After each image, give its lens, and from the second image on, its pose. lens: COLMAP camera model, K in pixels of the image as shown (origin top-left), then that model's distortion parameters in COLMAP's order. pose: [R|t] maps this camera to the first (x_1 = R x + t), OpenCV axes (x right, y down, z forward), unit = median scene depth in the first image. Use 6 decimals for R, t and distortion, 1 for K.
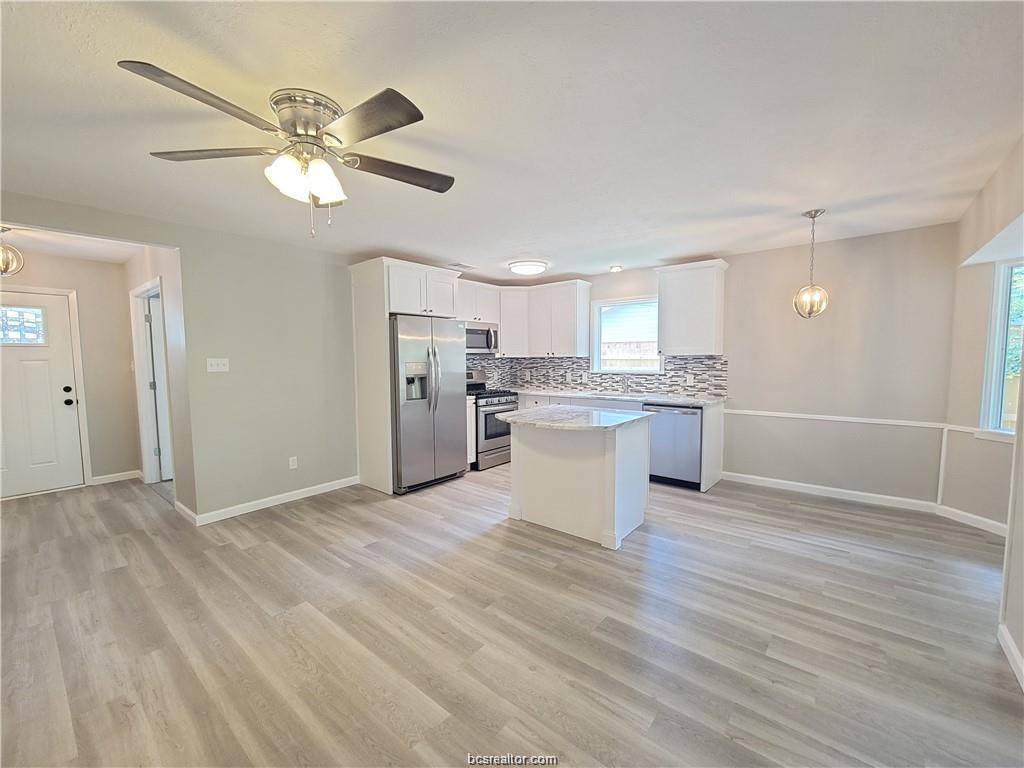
lens RADIAL K [[419.1, 0, 511.6], [0, 419.1, 386.7], [0, 0, 1]] dist [-0.000063, -0.000145]
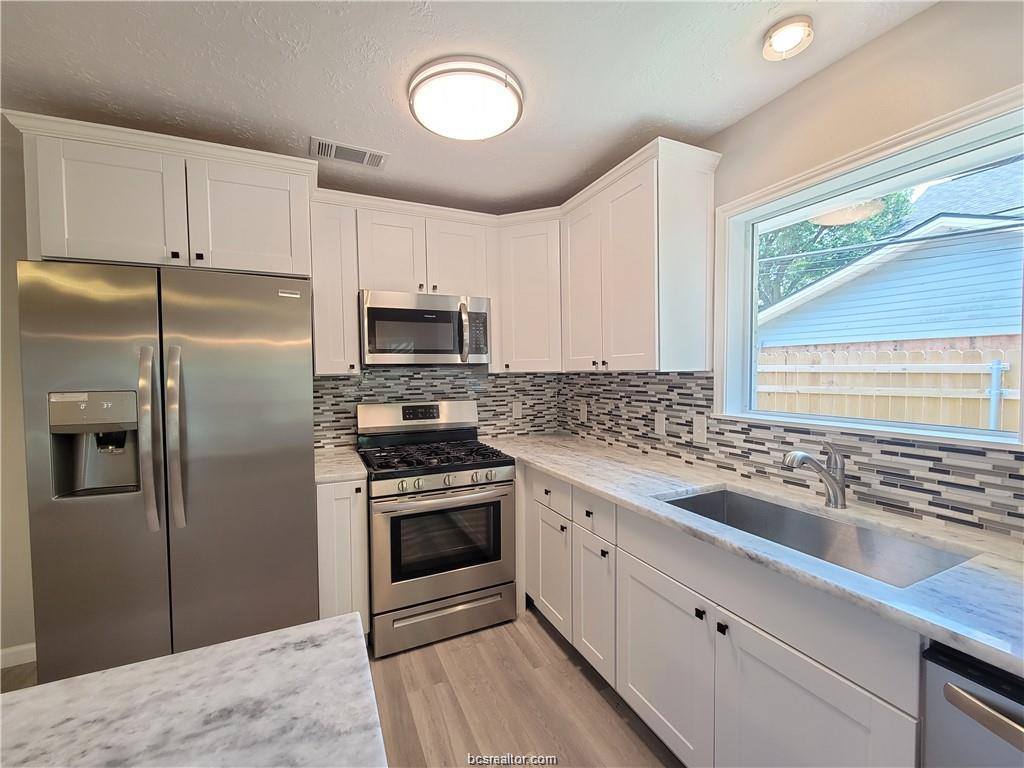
lens RADIAL K [[419.1, 0, 512.1], [0, 419.1, 383.8], [0, 0, 1]] dist [-0.000063, -0.000145]
pose [[0.903039, 0.010154, -0.429438, 0.179977], [-0.025161, 0.999255, -0.029281, -0.045341], [0.428821, 0.037247, 0.902621, 0.599102]]
